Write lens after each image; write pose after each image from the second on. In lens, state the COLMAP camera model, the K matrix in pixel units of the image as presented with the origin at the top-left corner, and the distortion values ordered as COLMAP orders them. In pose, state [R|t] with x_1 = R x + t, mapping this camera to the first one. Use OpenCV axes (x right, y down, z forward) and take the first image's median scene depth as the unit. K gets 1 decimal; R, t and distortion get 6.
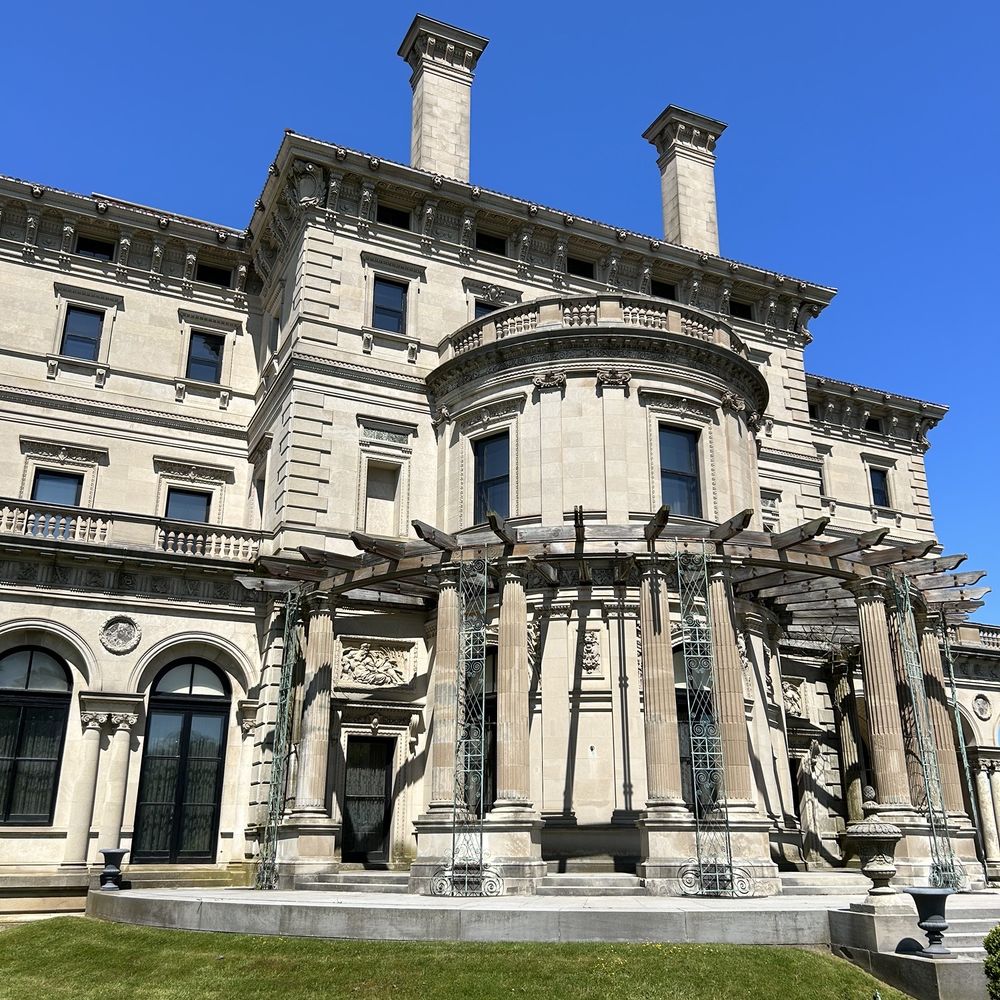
lens RADIAL K [[975.2, 0, 500.0], [0, 975.2, 500.0], [0, 0, 1]] dist [0.171297, -0.395562]
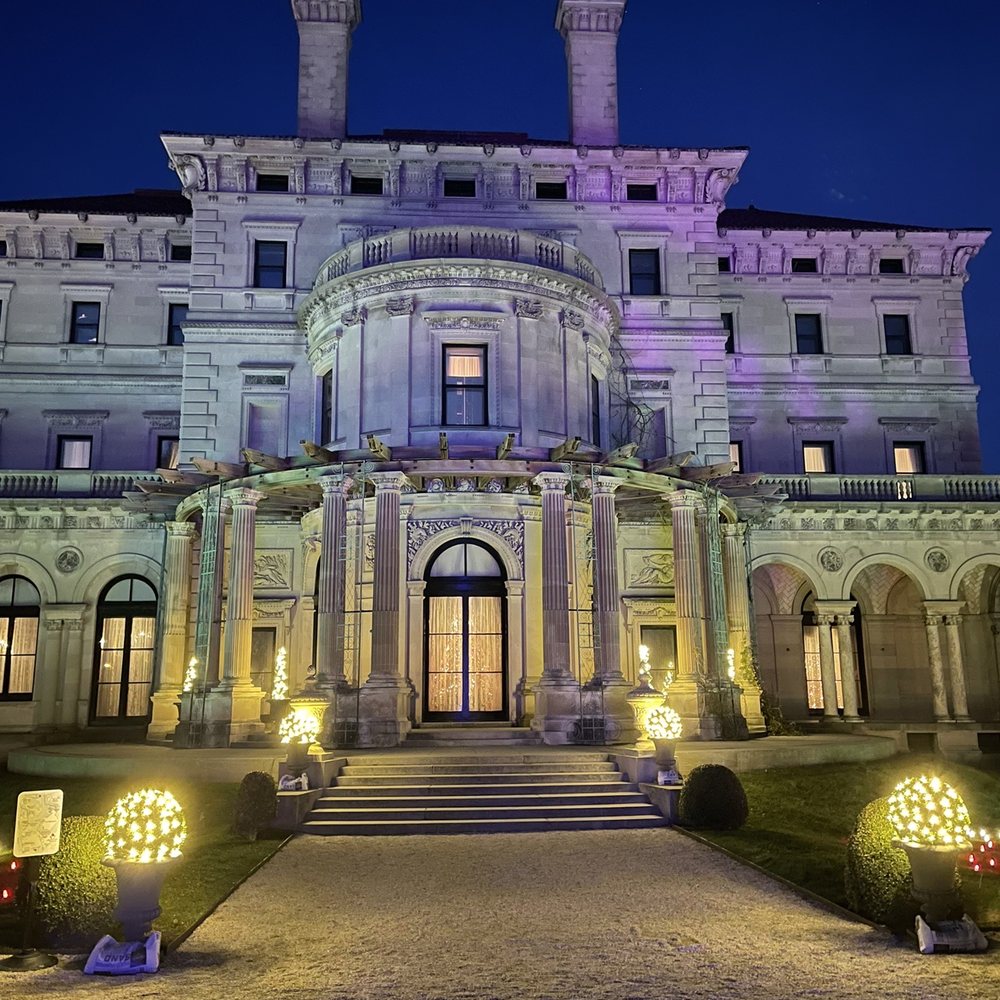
lens RADIAL K [[975.2, 0, 500.0], [0, 975.2, 500.0], [0, 0, 1]] dist [0.171297, -0.395562]
pose [[0.933301, -0.083078, -0.349352, 0.478209], [0.129658, 0.985202, 0.112095, -0.016835], [0.334870, -0.149915, 0.930262, -0.034601]]
